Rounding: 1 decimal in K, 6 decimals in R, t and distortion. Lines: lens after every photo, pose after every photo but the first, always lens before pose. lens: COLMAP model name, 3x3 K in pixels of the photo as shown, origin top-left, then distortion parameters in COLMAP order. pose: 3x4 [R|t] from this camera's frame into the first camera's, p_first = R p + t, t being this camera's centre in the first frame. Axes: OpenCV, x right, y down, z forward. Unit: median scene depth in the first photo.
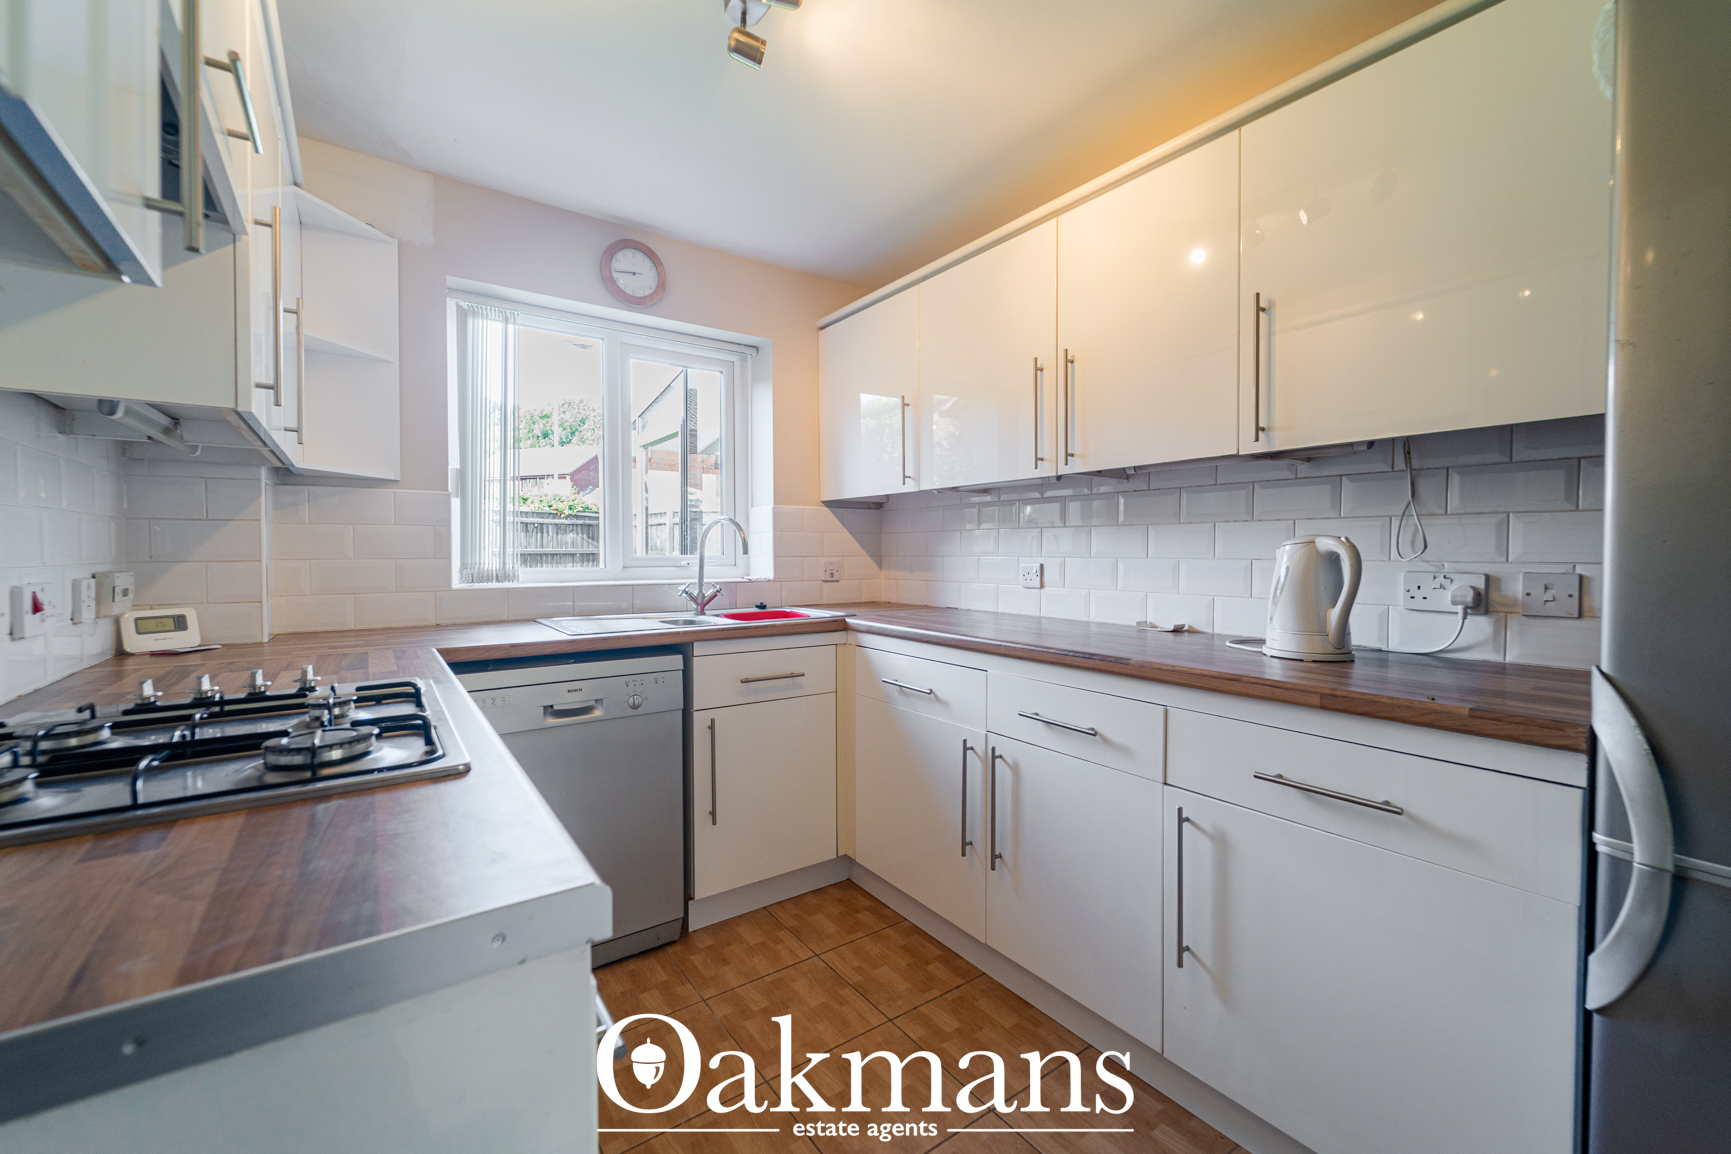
lens RADIAL K [[698.4, 0, 866.2], [0, 698.4, 563.5], [0, 0, 1]] dist [0.001971, -0.002069]
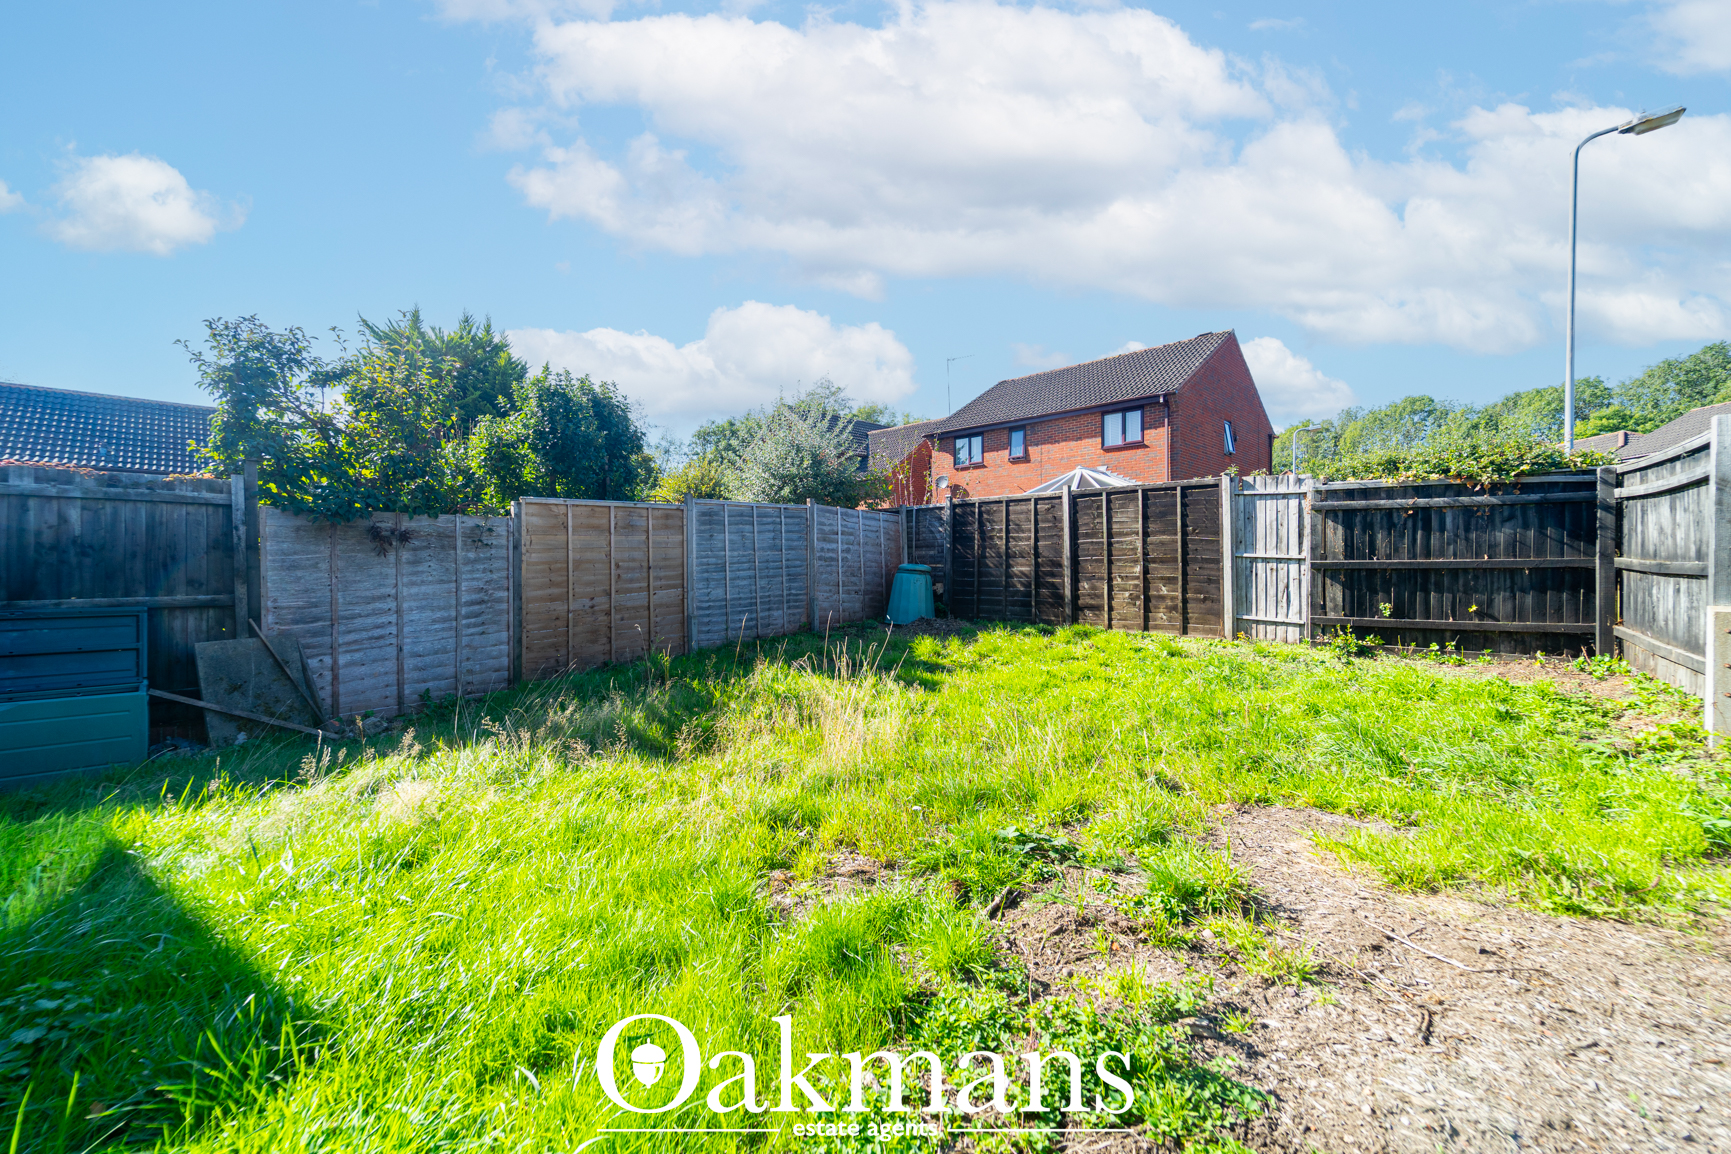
lens RADIAL K [[698.4, 0, 859.8], [0, 698.4, 570.1], [0, 0, 1]] dist [0.001971, -0.002069]
pose [[0.153270, -0.001381, -0.988183, -0.037216], [-0.013962, 0.999896, -0.003563, -0.006360], [0.988086, 0.014343, 0.153234, 0.522937]]
